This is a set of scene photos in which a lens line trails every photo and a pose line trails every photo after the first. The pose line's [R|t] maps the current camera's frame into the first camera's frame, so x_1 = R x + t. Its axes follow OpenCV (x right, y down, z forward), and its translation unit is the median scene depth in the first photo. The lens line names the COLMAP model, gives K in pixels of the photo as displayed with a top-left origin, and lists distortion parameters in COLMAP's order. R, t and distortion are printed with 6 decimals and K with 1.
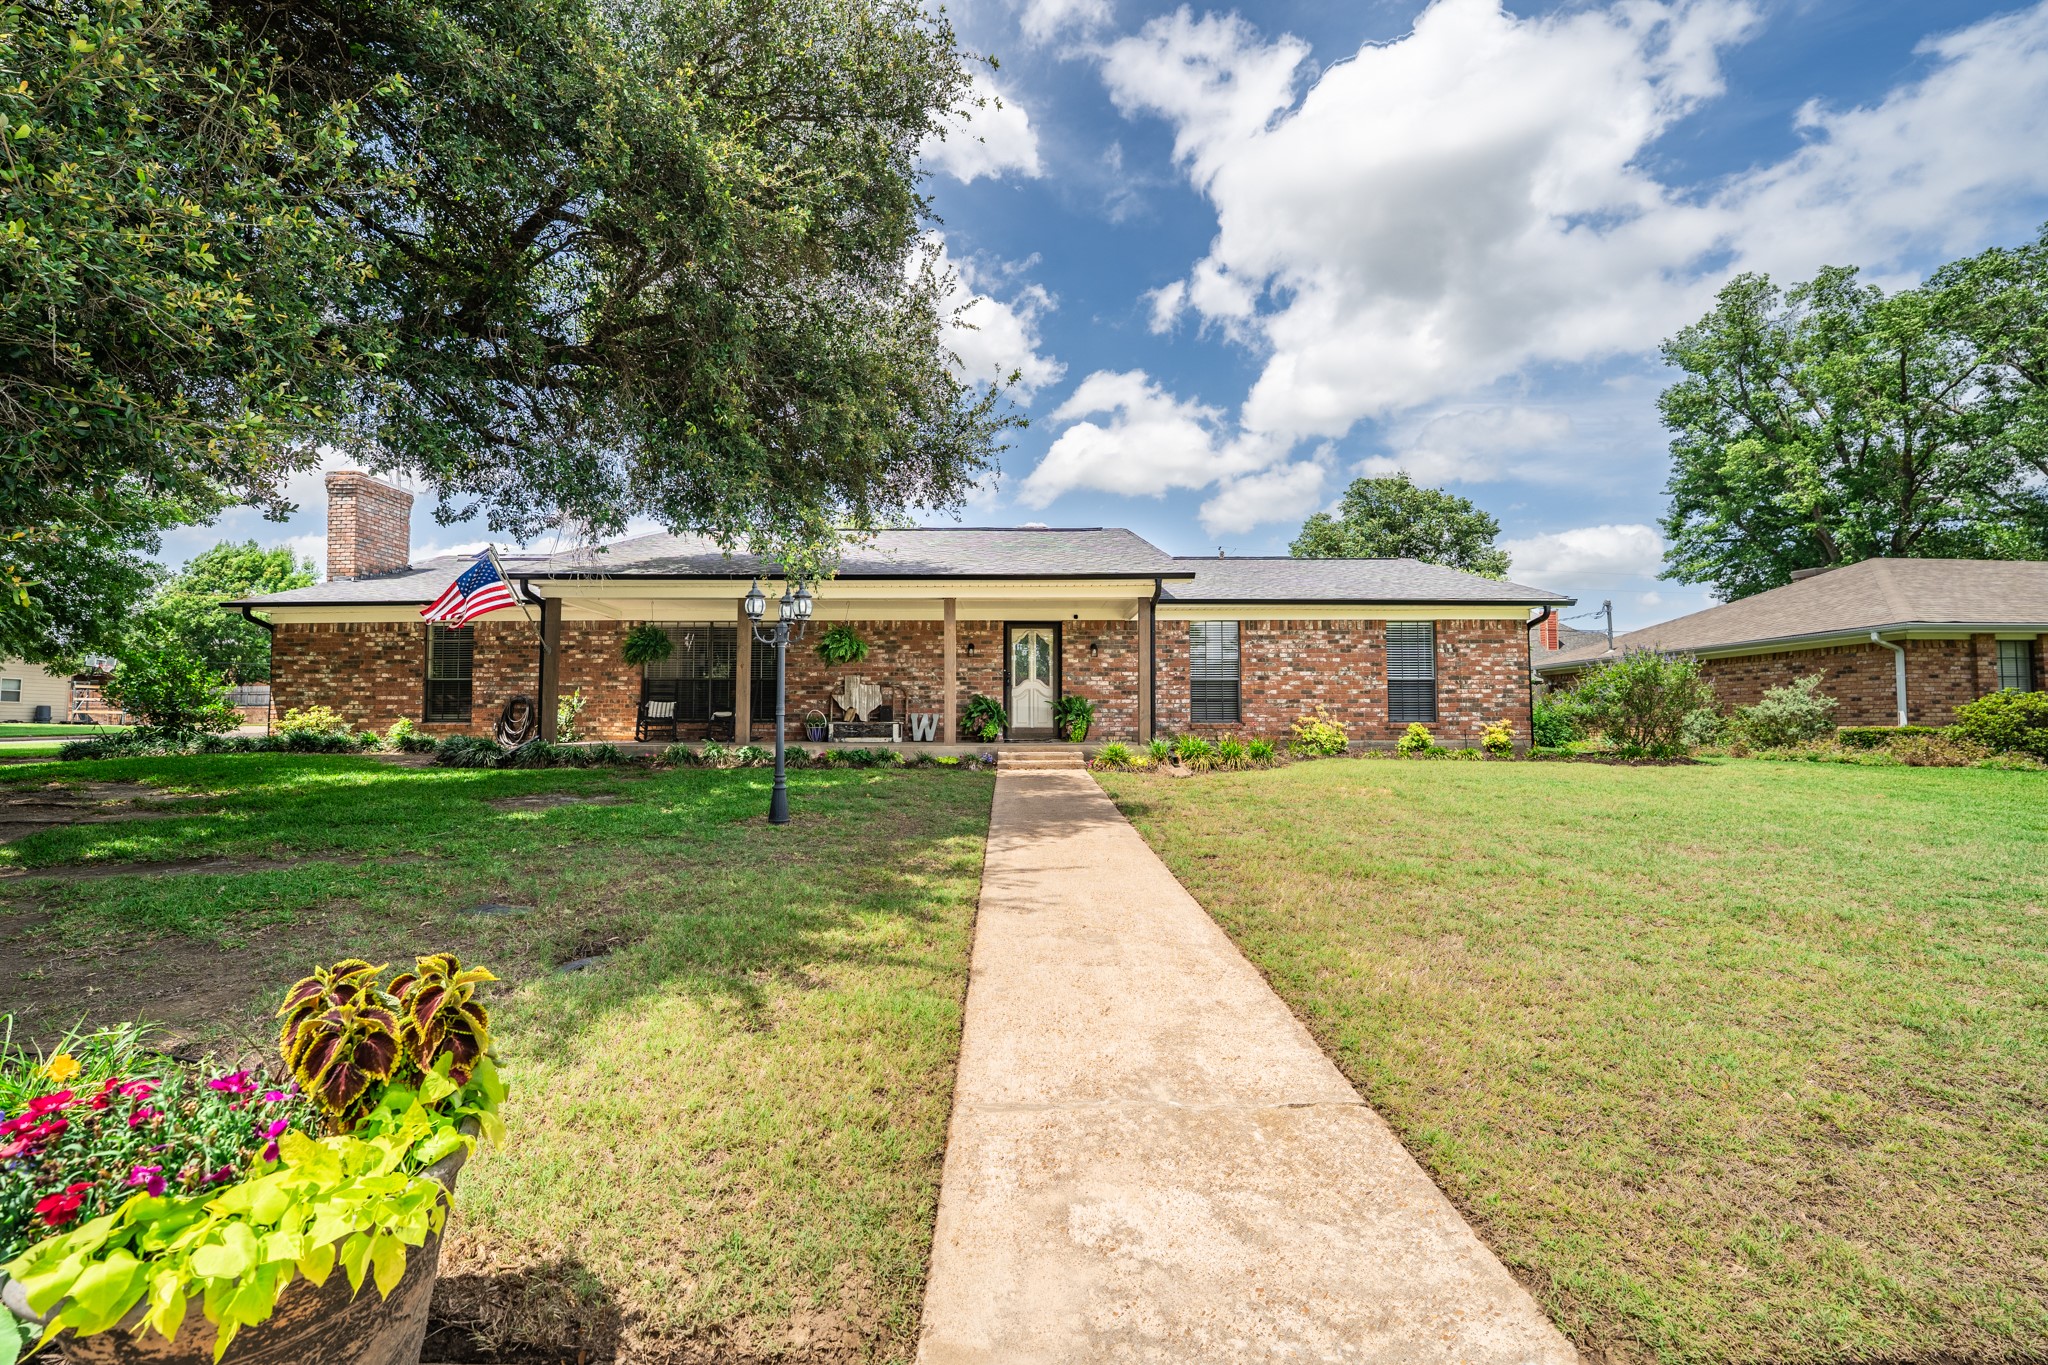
lens RADIAL K [[829.9, 0, 1024.3], [0, 829.9, 677.3], [0, 0, 1]] dist [-0.023997, -0.000623]
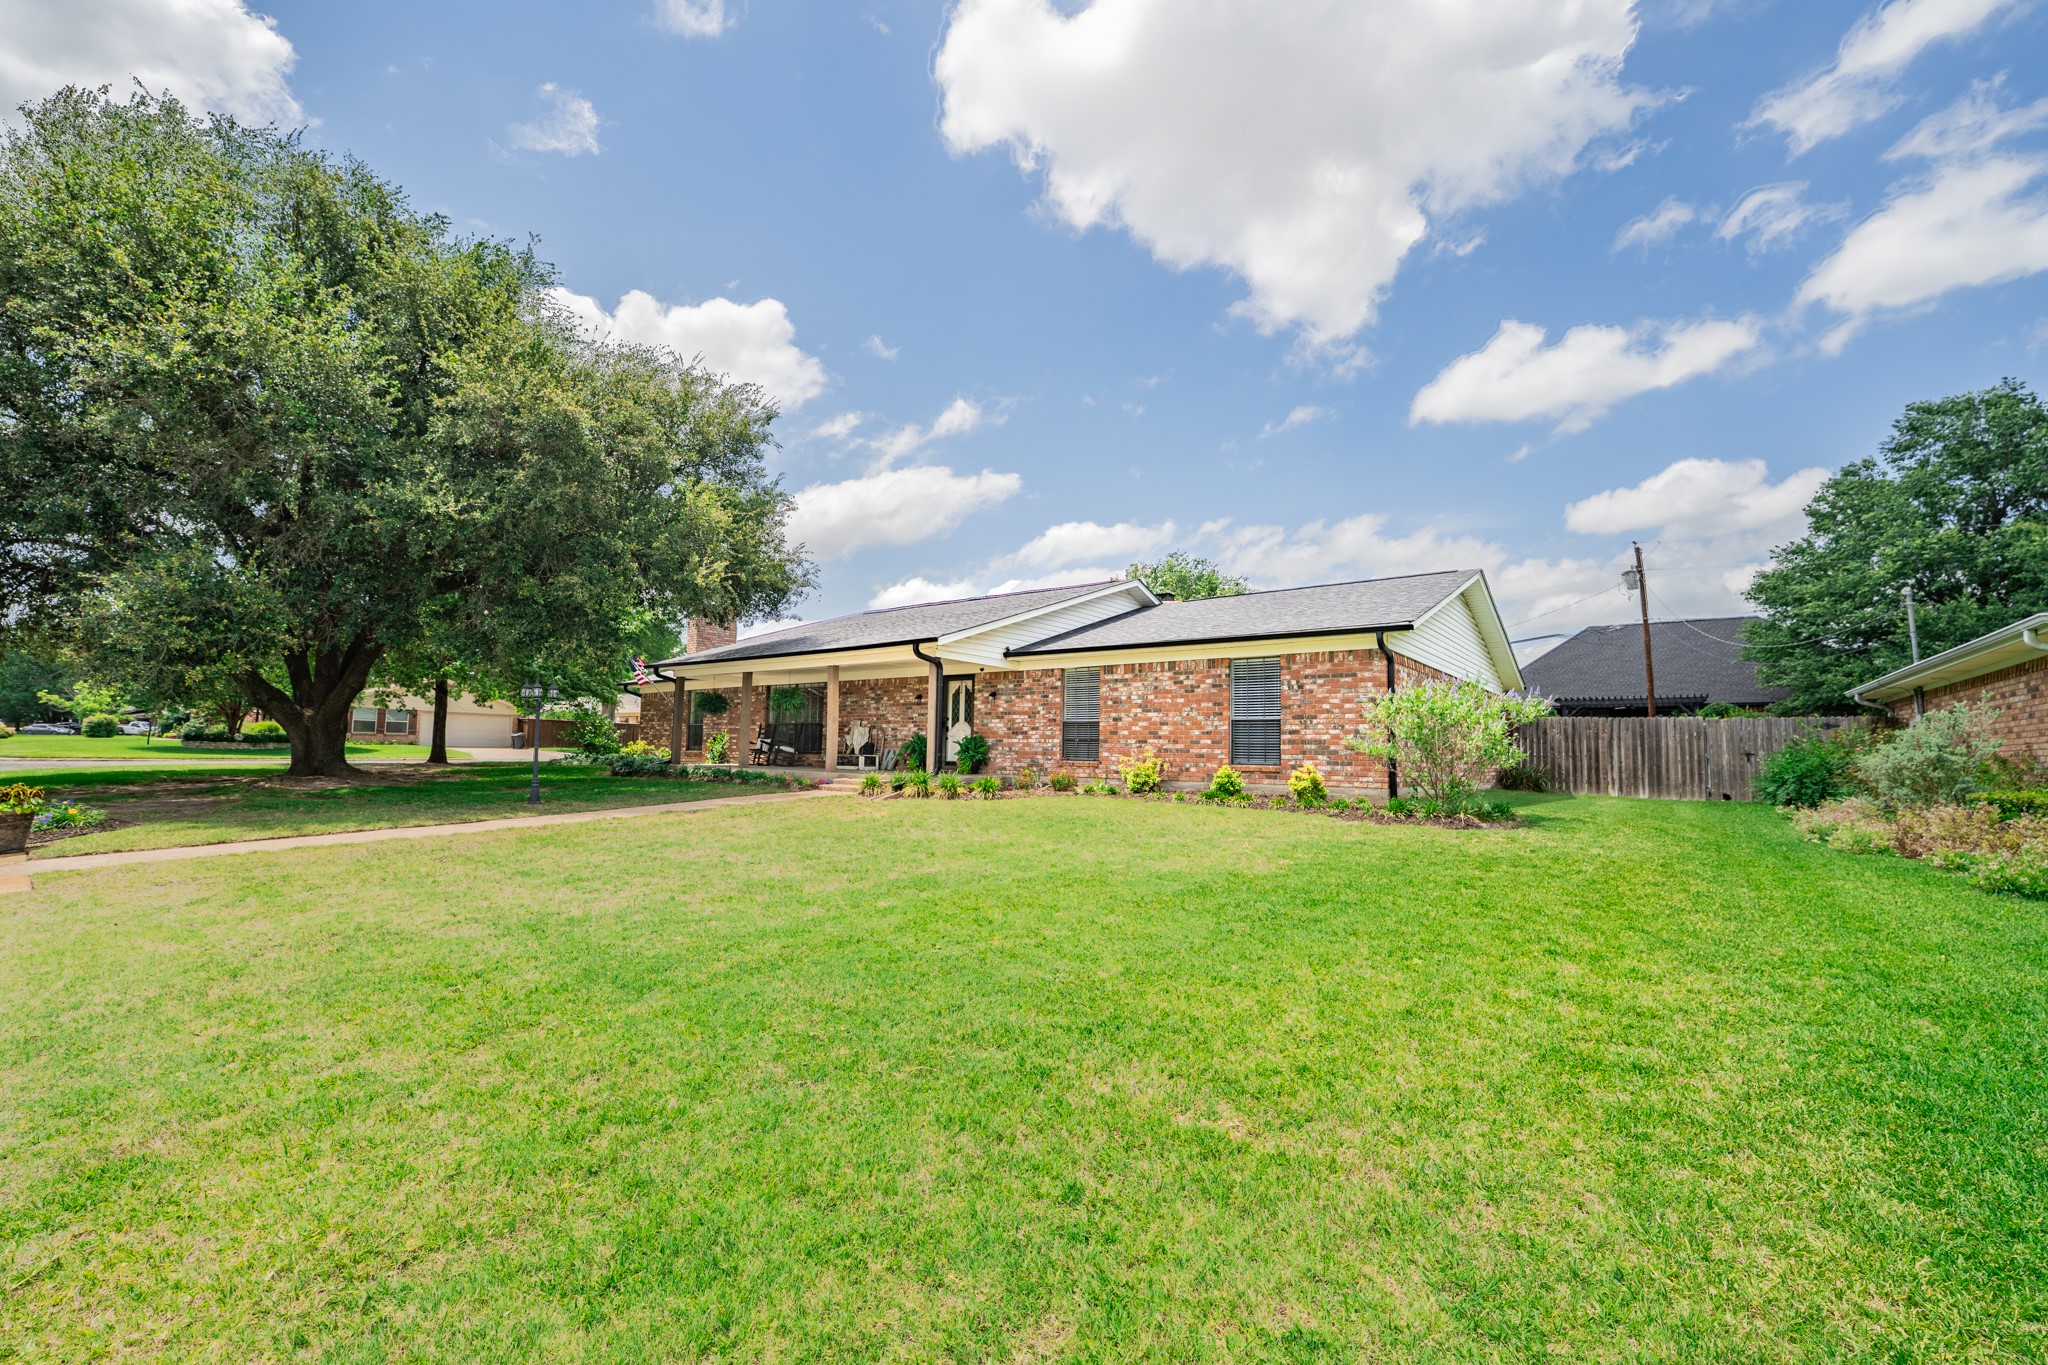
lens RADIAL K [[829.9, 0, 1024.8], [0, 829.9, 683.0], [0, 0, 1]] dist [-0.023997, -0.000623]
pose [[0.781731, -0.035782, -0.622588, 0.857051], [0.017539, 0.999219, -0.035405, -0.010014], [0.623369, 0.016757, 0.781748, 0.096702]]
